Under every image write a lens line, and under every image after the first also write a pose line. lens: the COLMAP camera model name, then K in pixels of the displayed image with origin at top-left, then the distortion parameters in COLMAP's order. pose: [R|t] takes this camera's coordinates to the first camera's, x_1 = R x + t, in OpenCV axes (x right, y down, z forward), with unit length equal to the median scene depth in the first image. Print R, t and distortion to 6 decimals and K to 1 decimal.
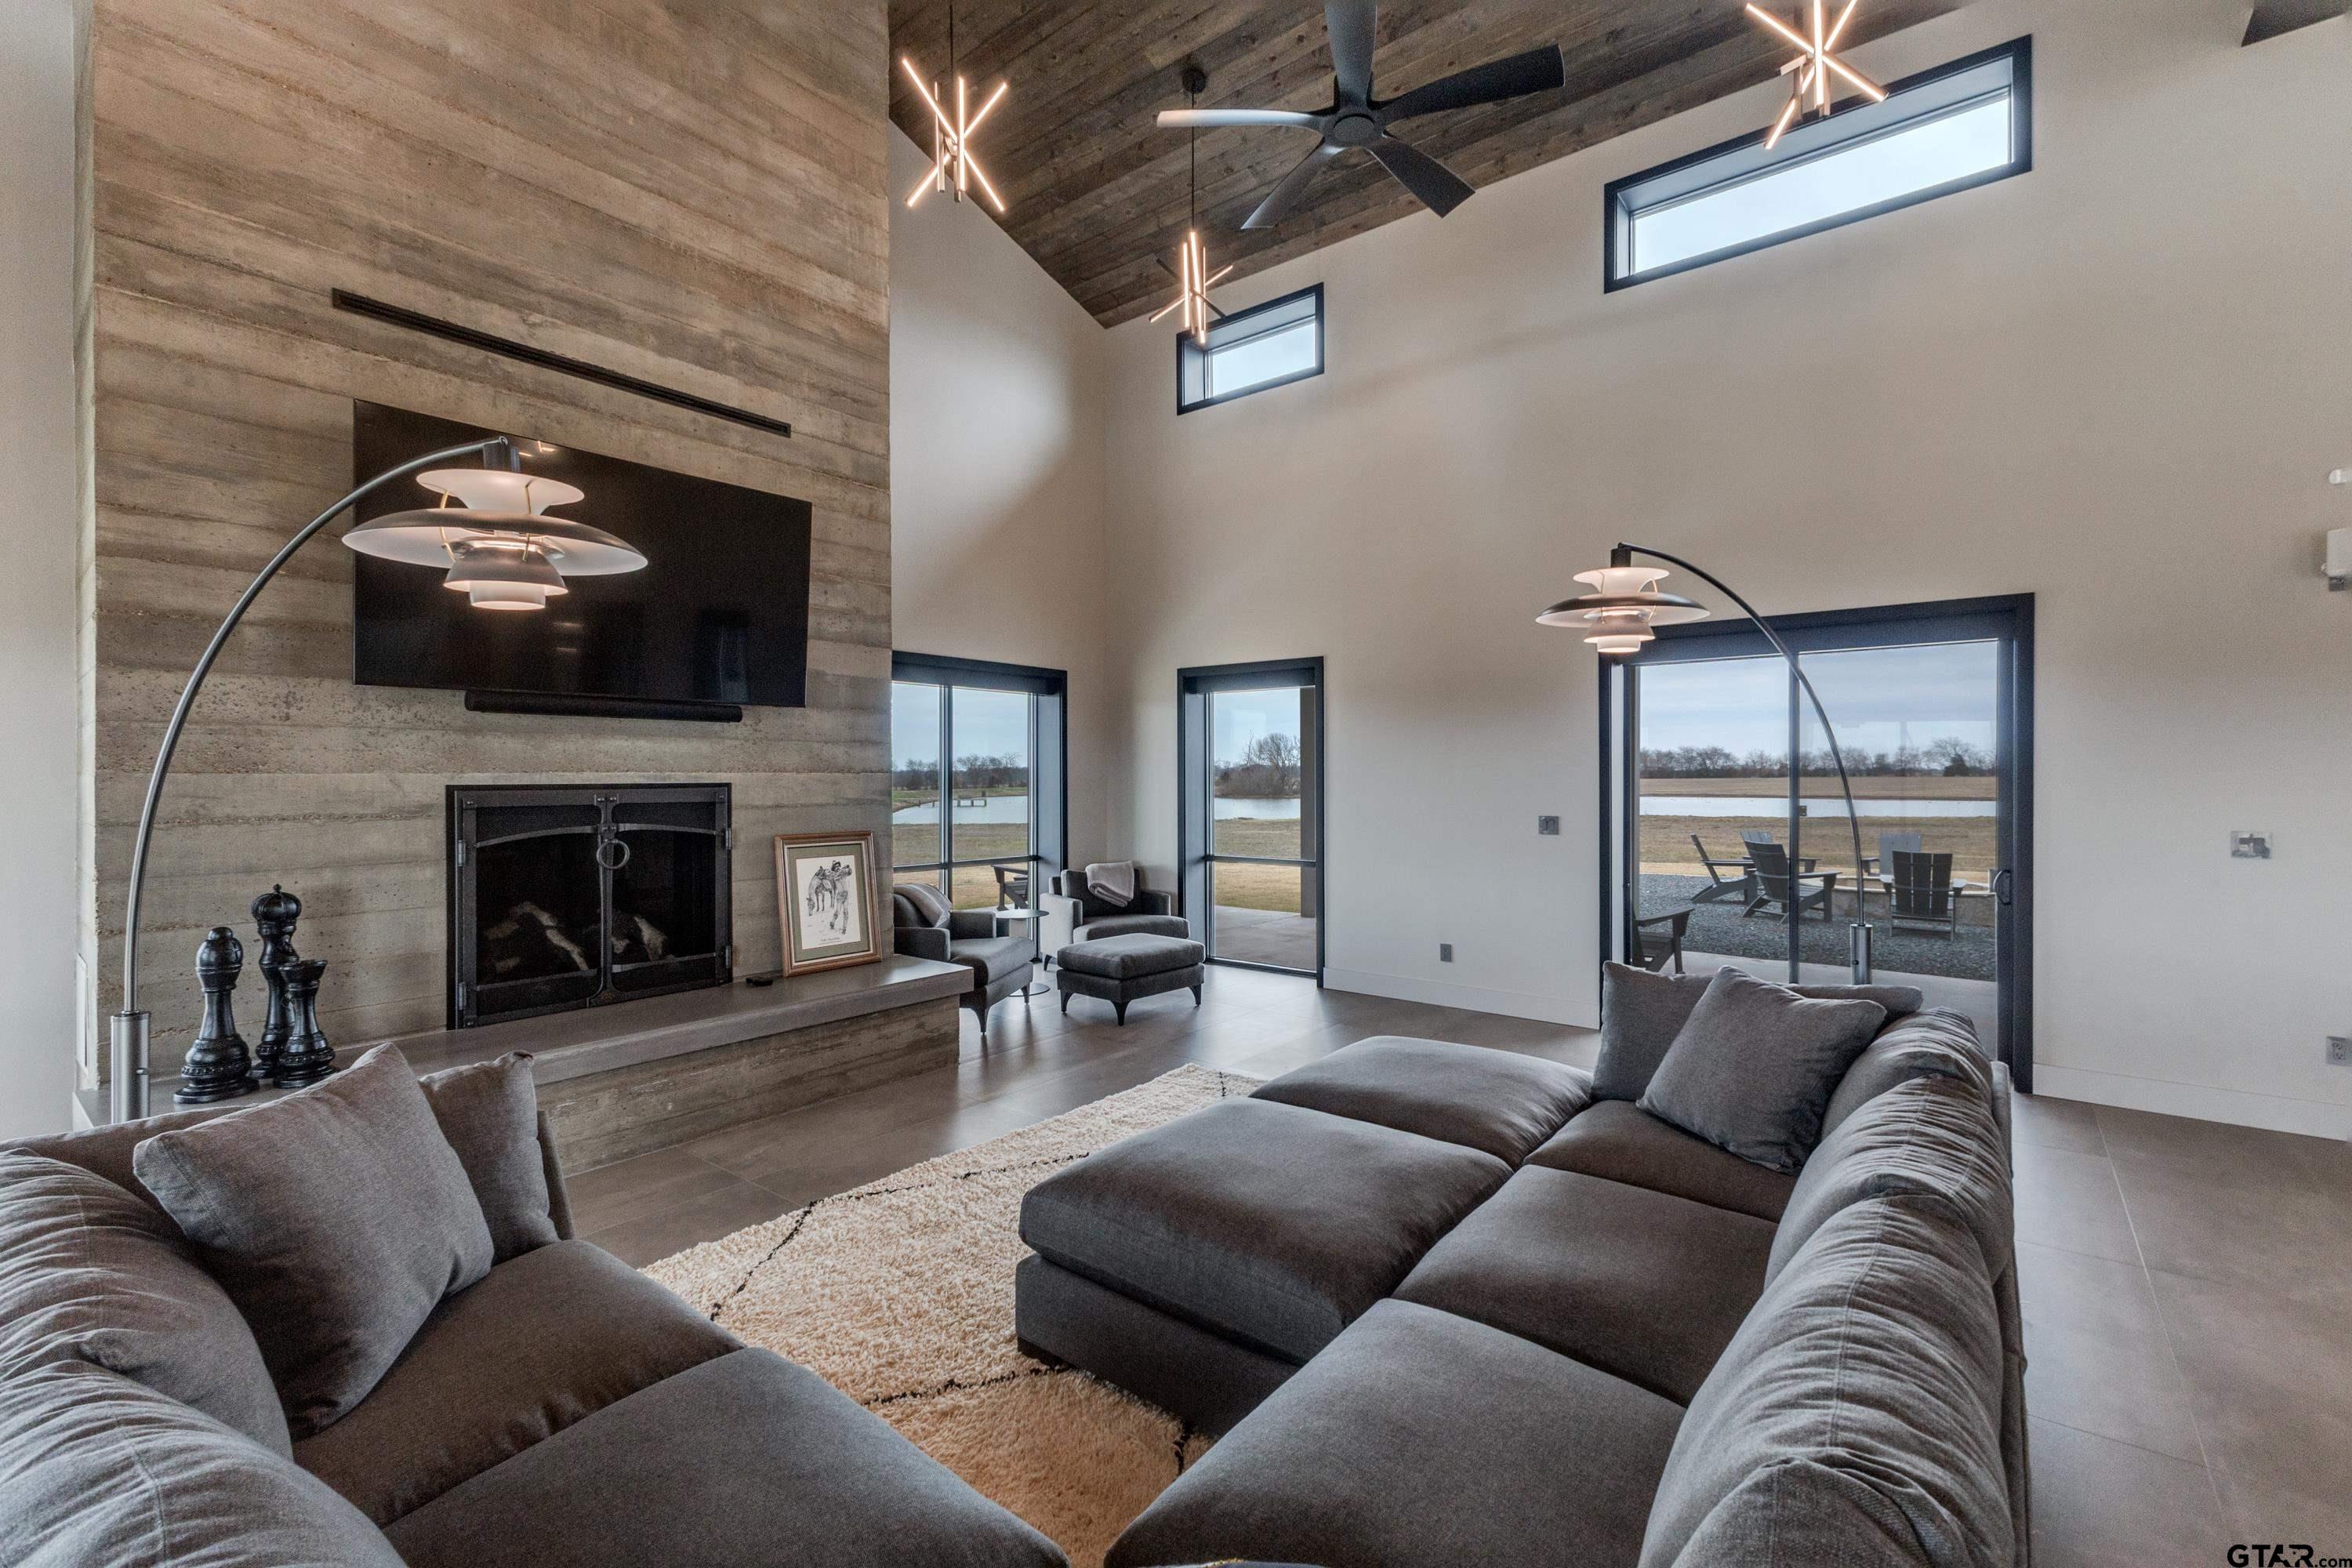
lens RADIAL K [[1014.5, 0, 1185.3], [0, 1014.5, 767.2], [0, 0, 1]] dist [0.012042, -0.000591]
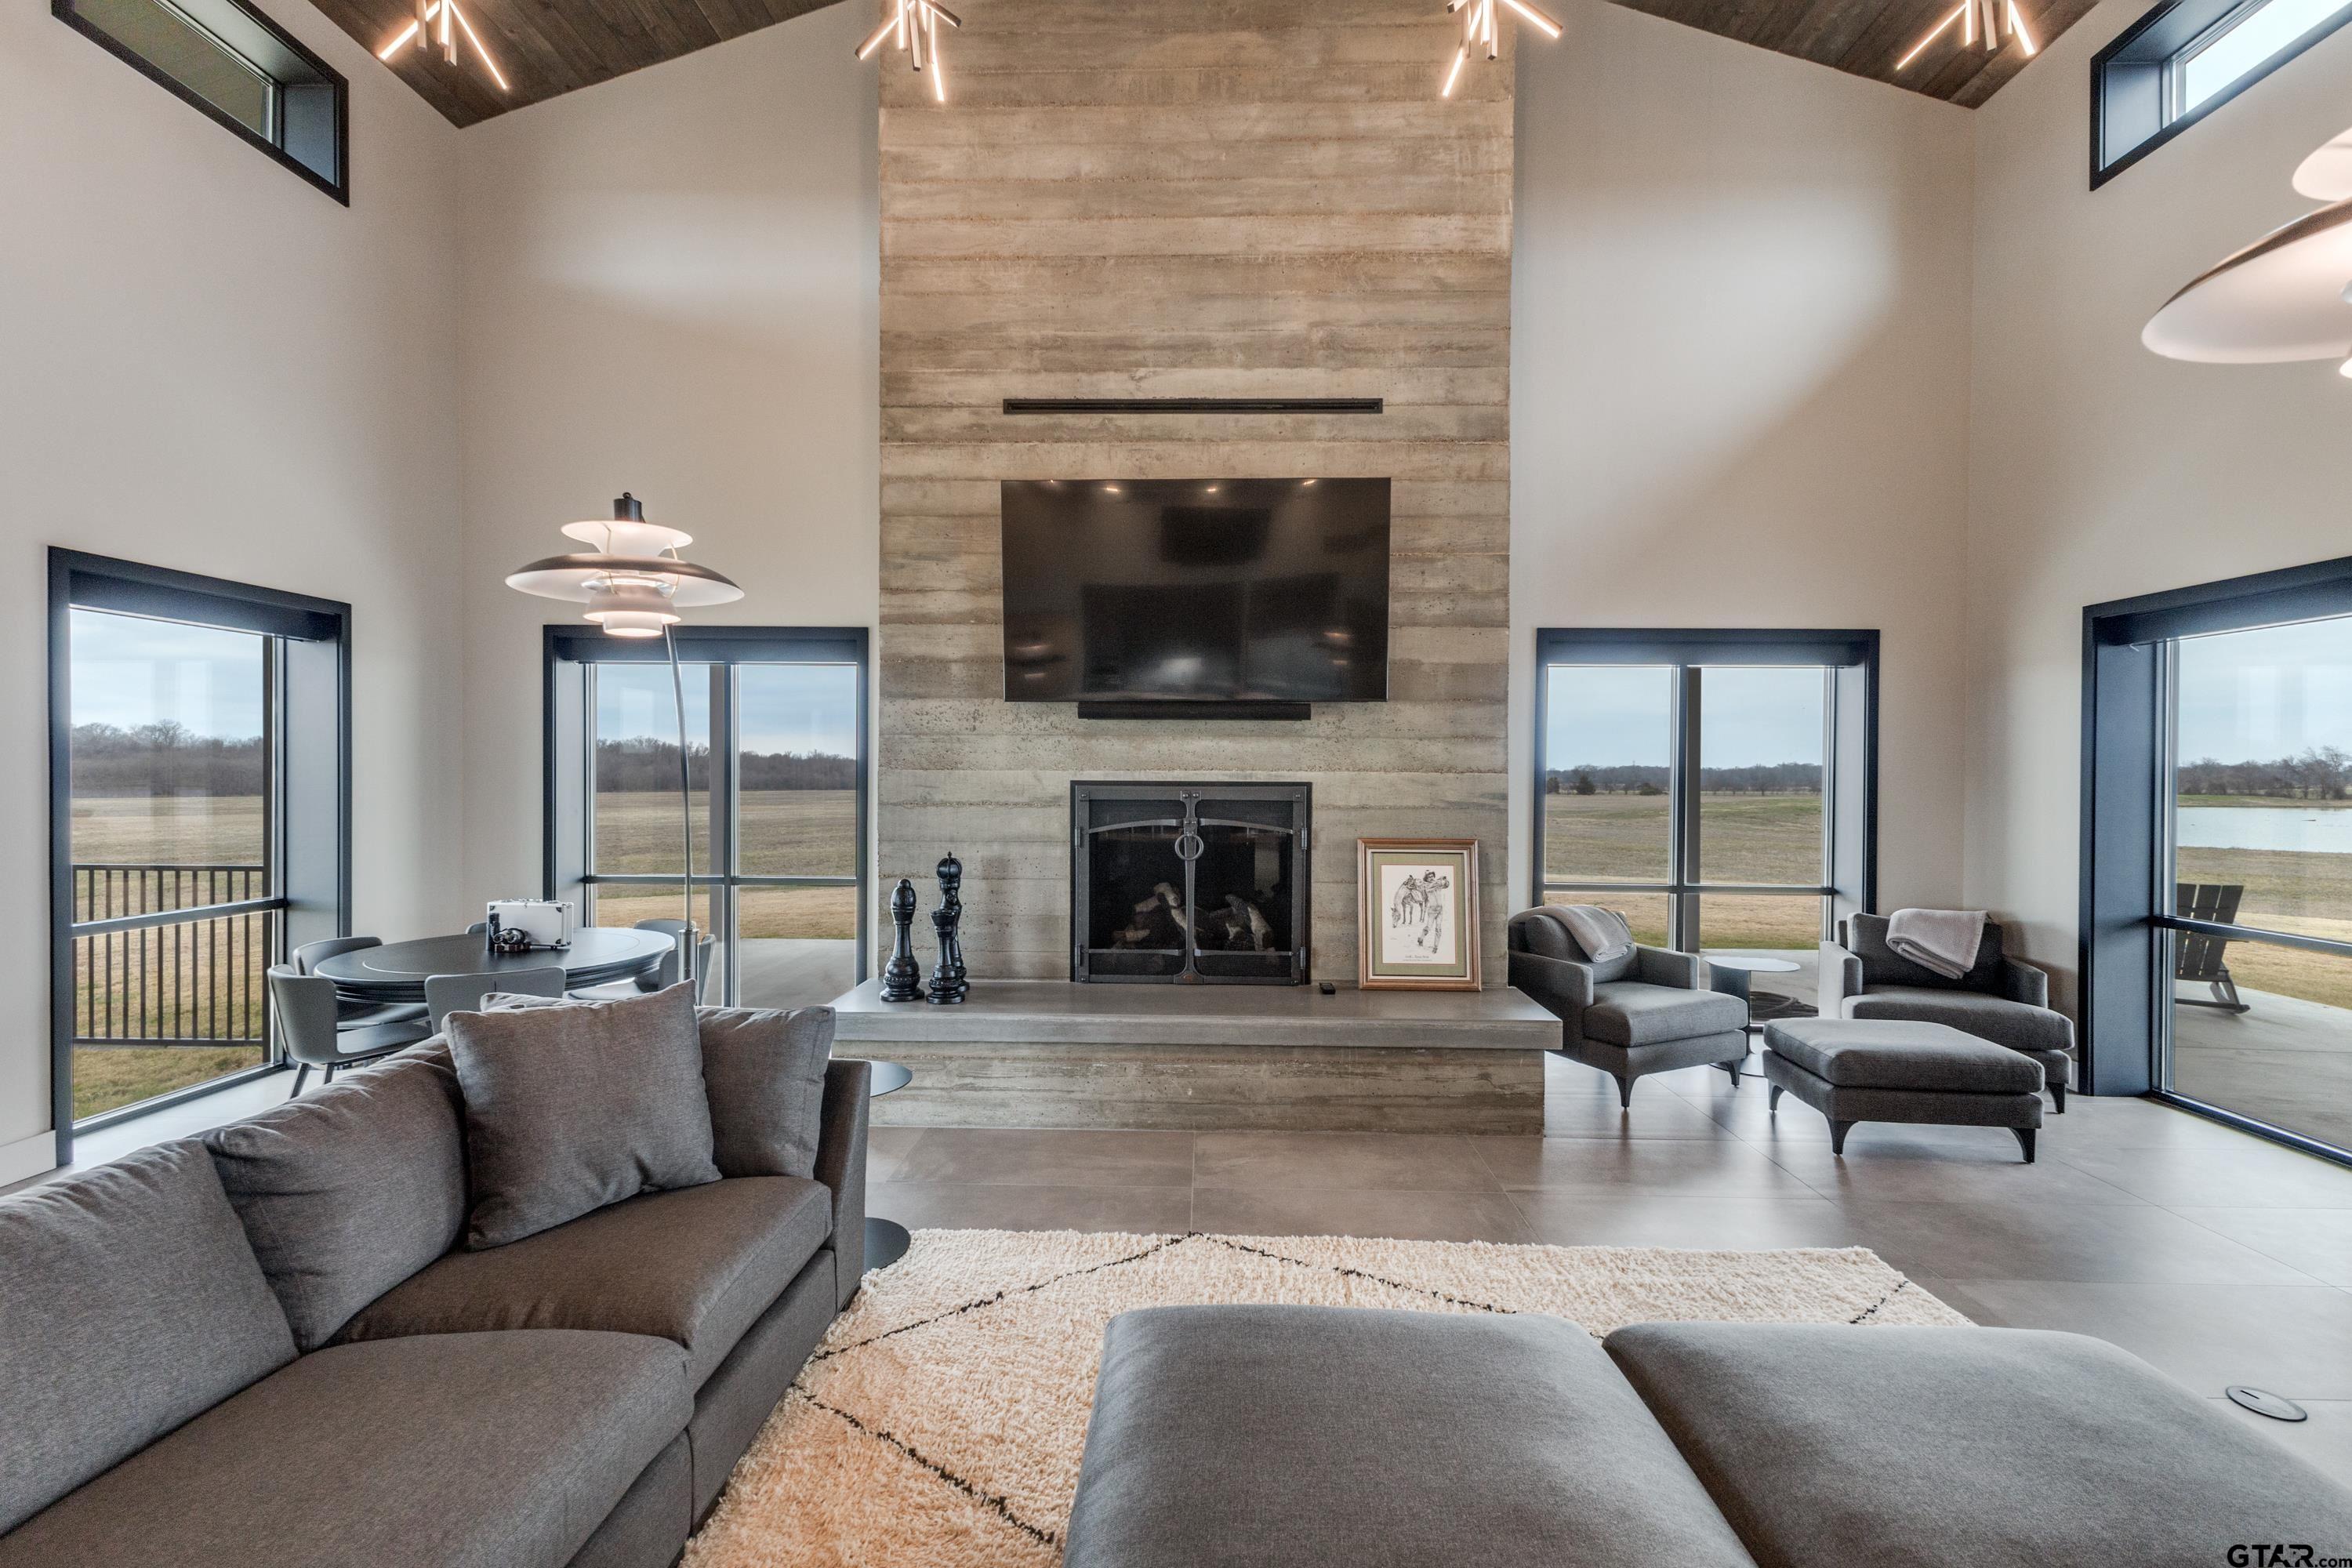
lens RADIAL K [[1014.5, 0, 1167.5], [0, 1014.5, 771.4], [0, 0, 1]] dist [0.012042, -0.000591]
pose [[0.596201, 0.005791, -0.802814, 0.273085], [-0.001376, 0.999980, 0.006192, -0.000752], [0.802834, -0.002587, 0.596197, 0.319136]]
